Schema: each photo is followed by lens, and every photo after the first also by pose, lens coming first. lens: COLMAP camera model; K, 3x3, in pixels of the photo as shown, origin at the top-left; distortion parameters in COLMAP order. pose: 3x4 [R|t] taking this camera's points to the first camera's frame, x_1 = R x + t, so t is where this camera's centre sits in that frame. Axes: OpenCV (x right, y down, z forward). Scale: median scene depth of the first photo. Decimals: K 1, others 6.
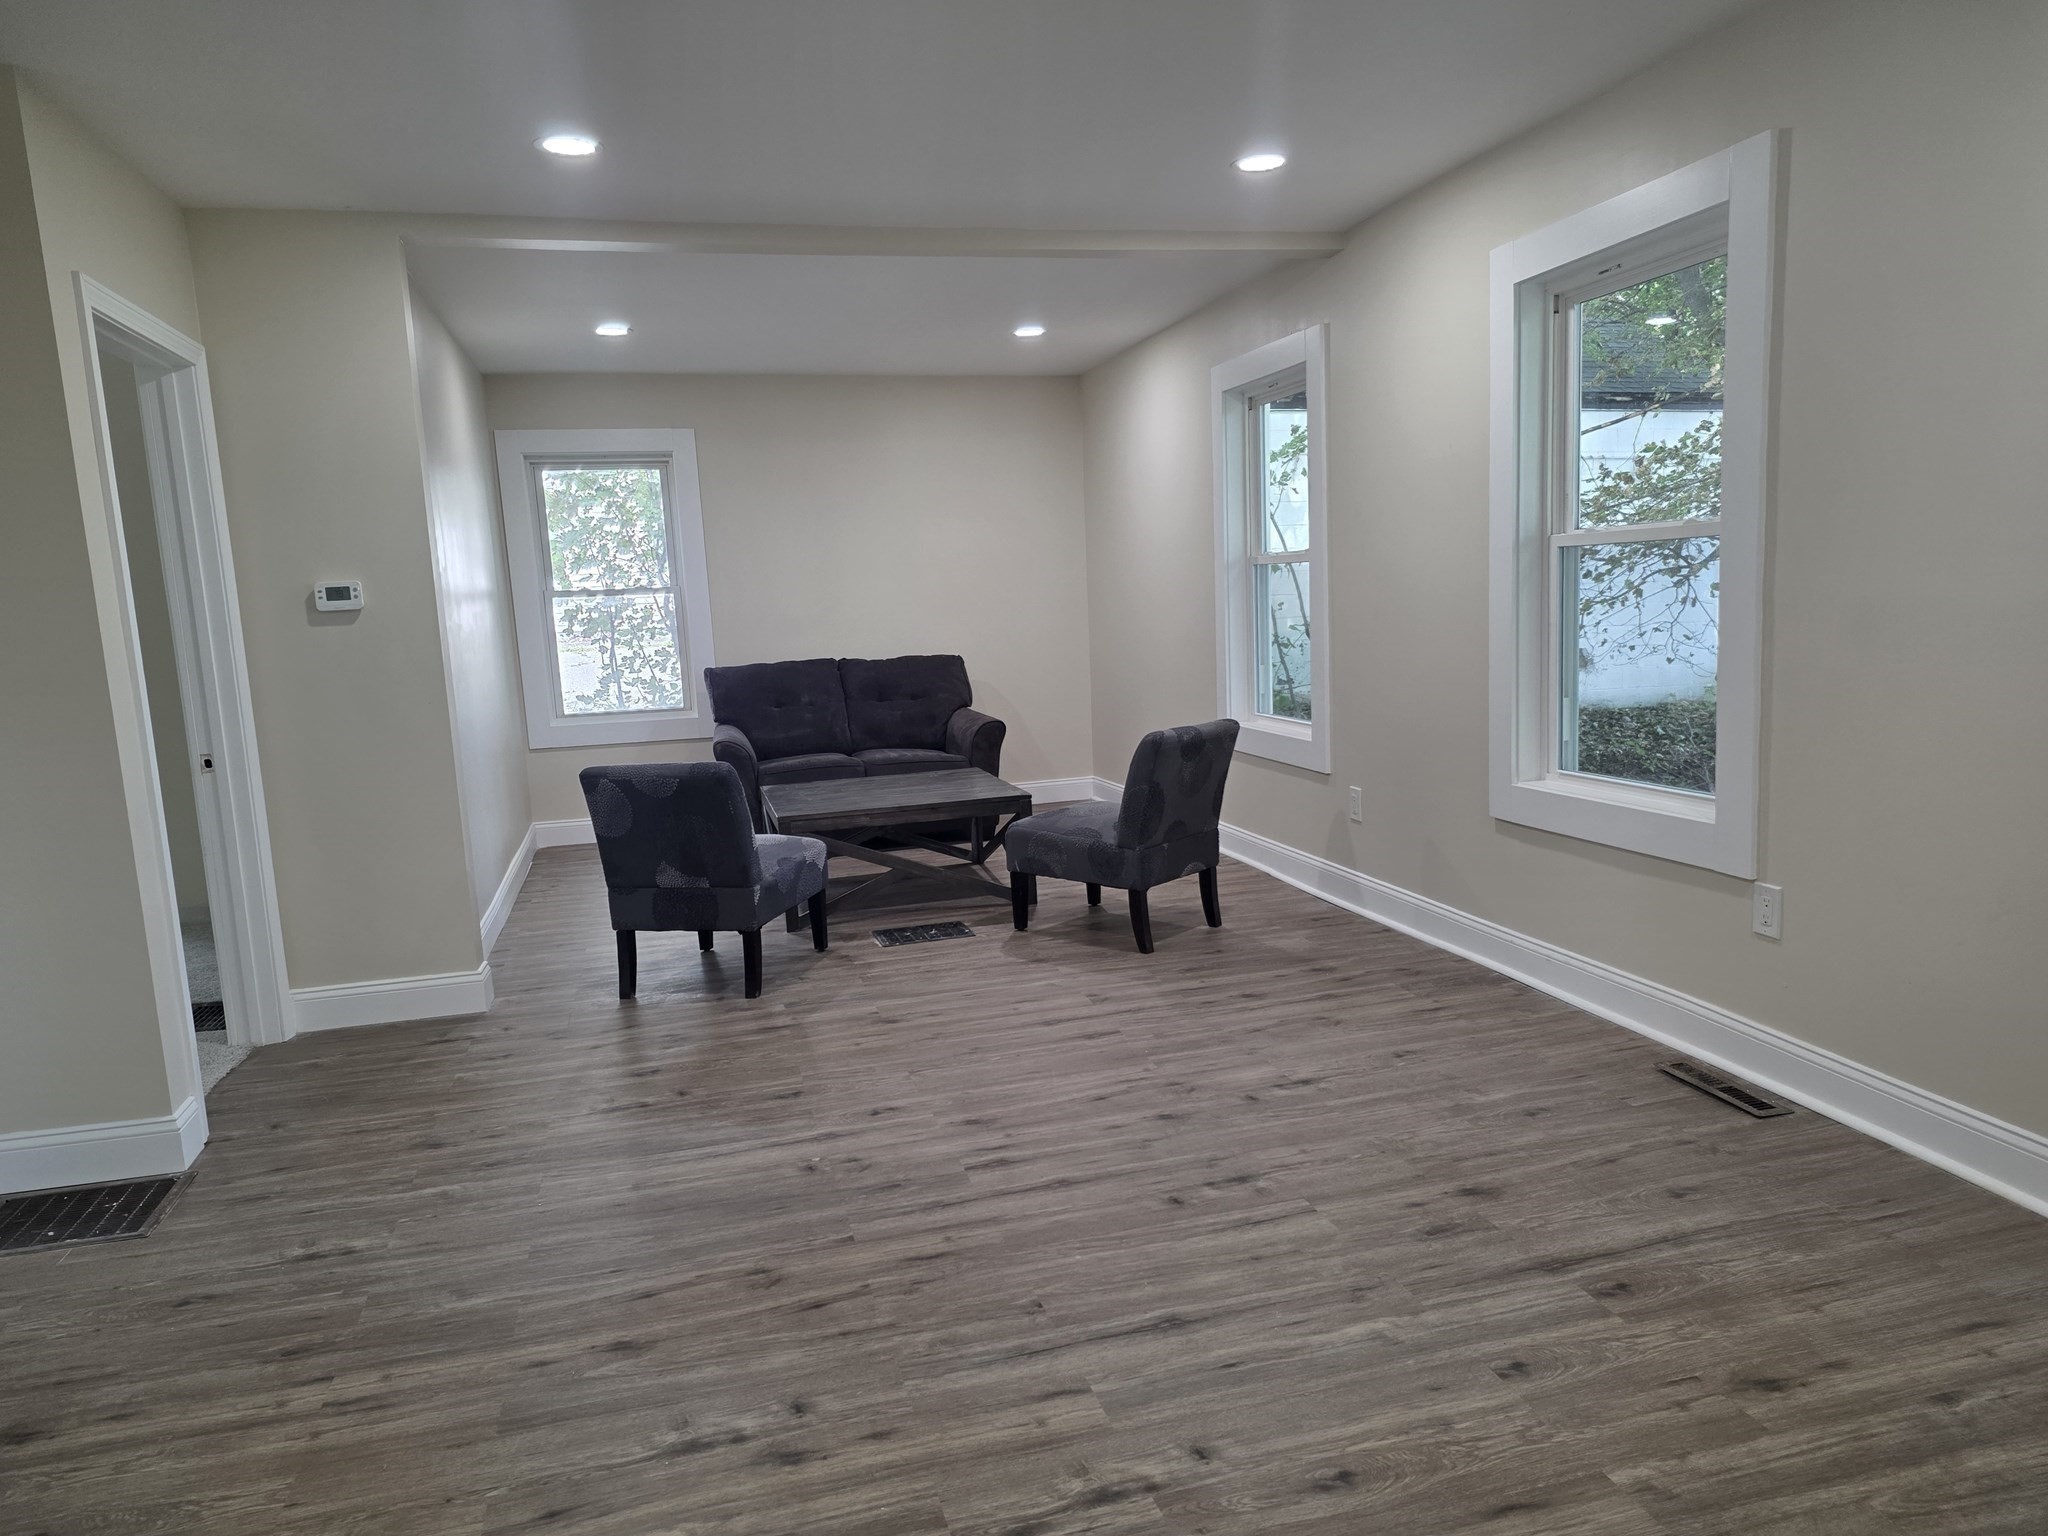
lens RADIAL K [[1336.8, 0, 1024.0], [0, 1336.8, 768.0], [0, 0, 1]] dist [0.072682, -0.033327]
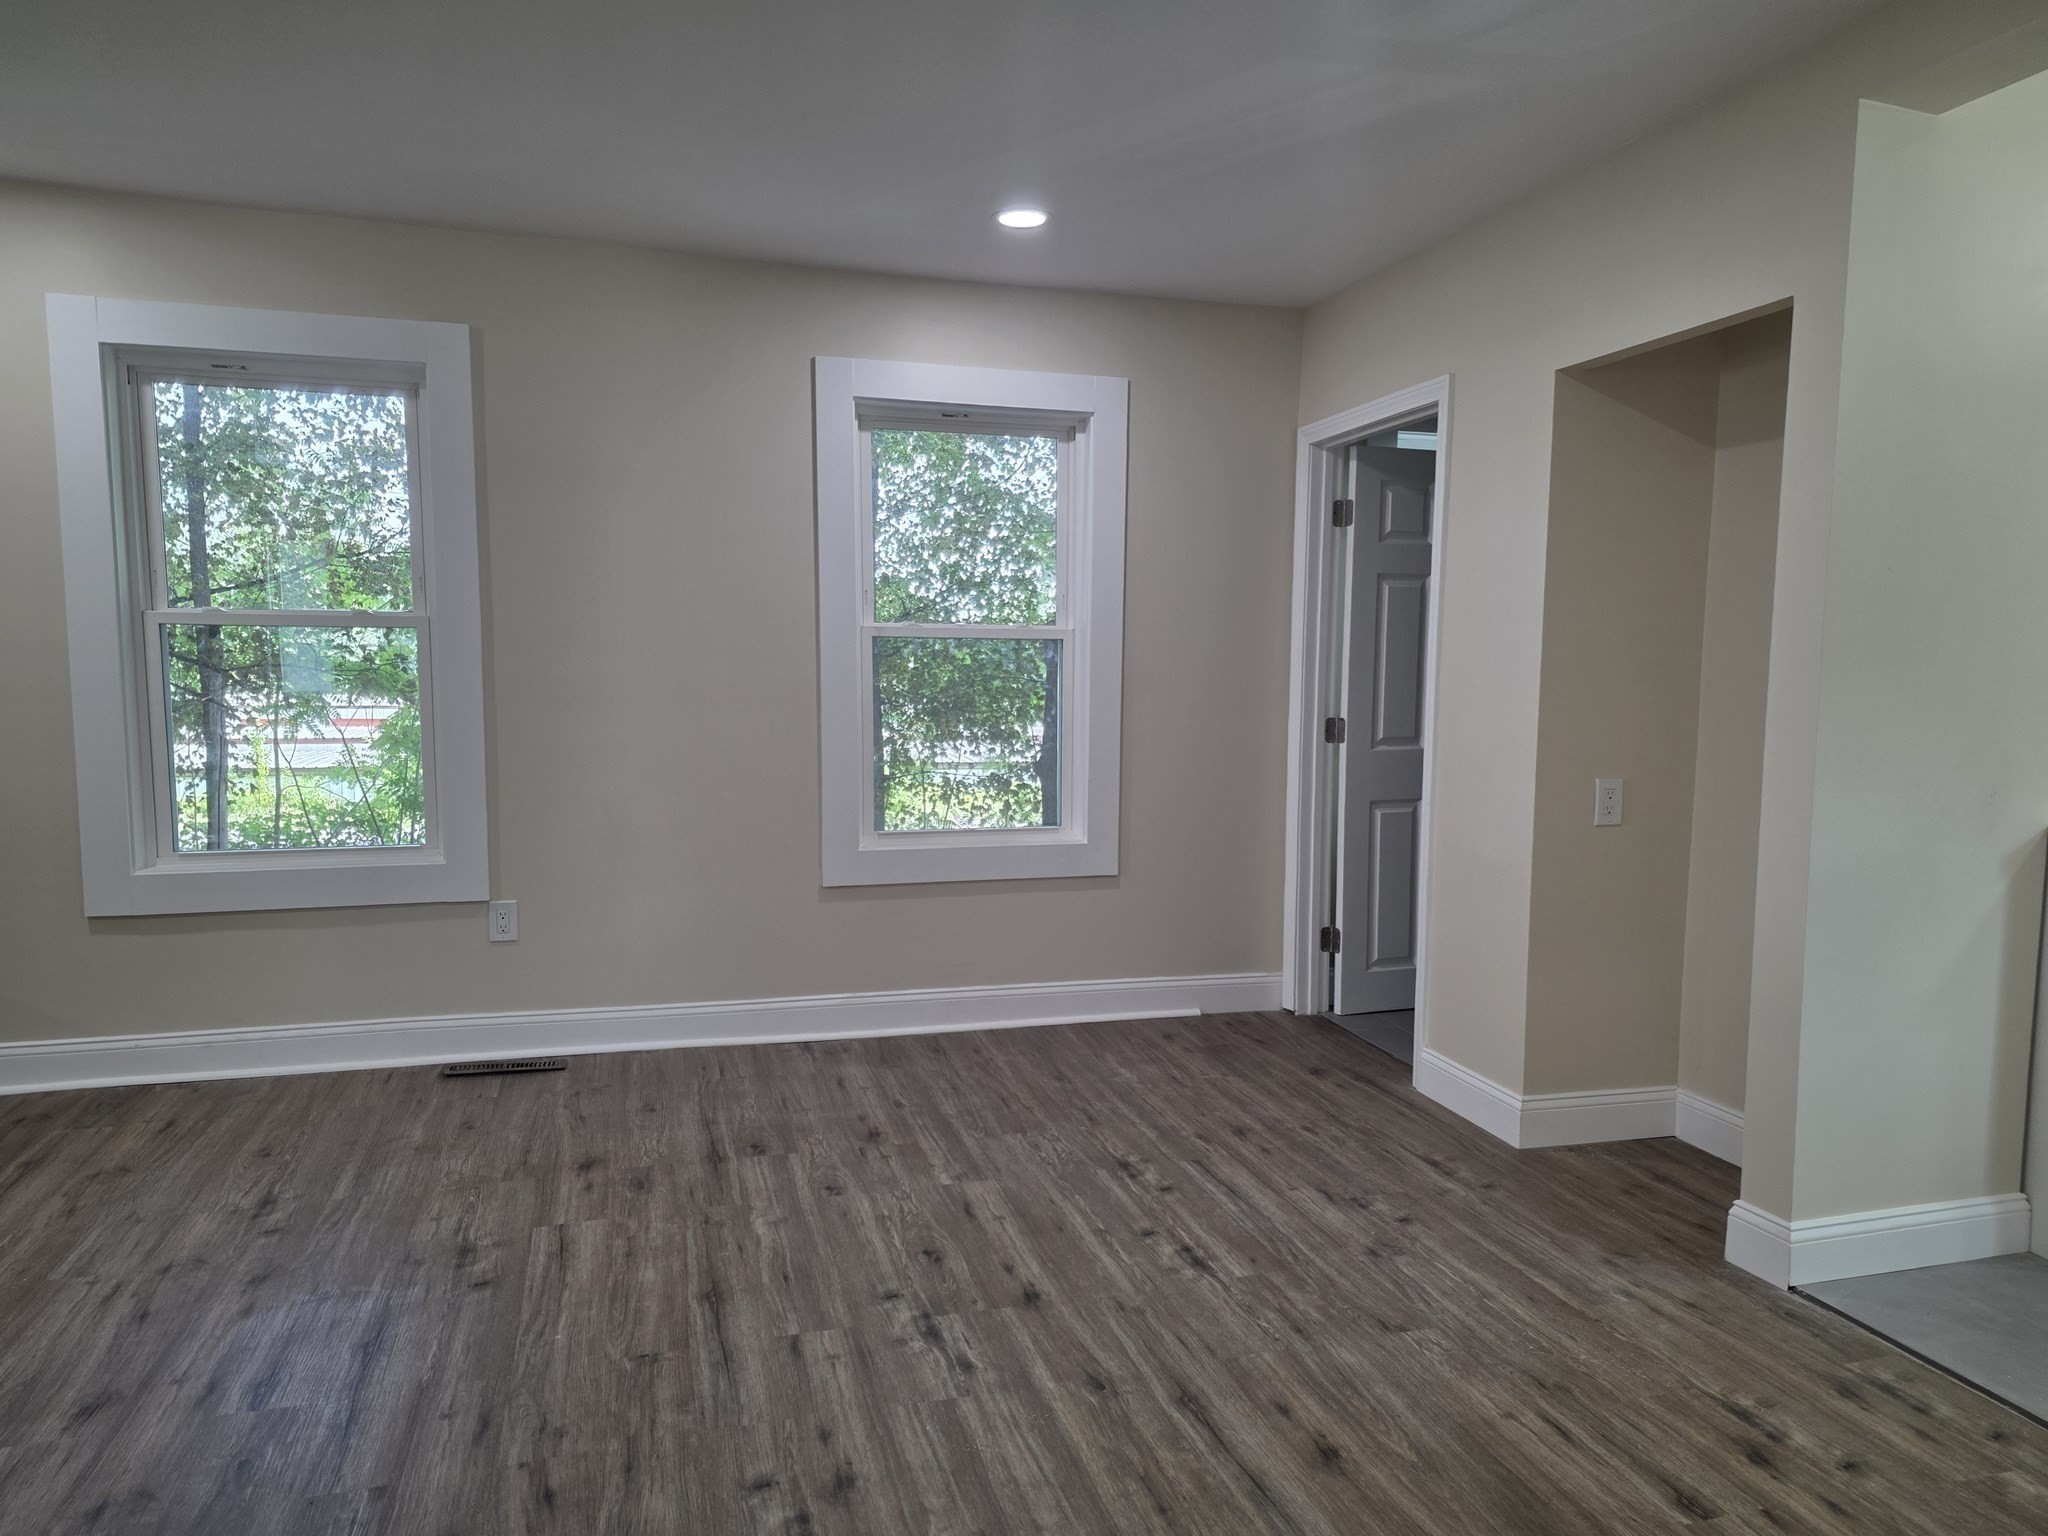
lens RADIAL K [[1336.8, 0, 1024.0], [0, 1336.8, 768.0], [0, 0, 1]] dist [0.072682, -0.033327]
pose [[-0.003168, -0.033793, 0.999424, -0.866699], [0.120505, 0.992133, 0.033929, -0.025479], [-0.992708, 0.120543, 0.000929, 0.601820]]
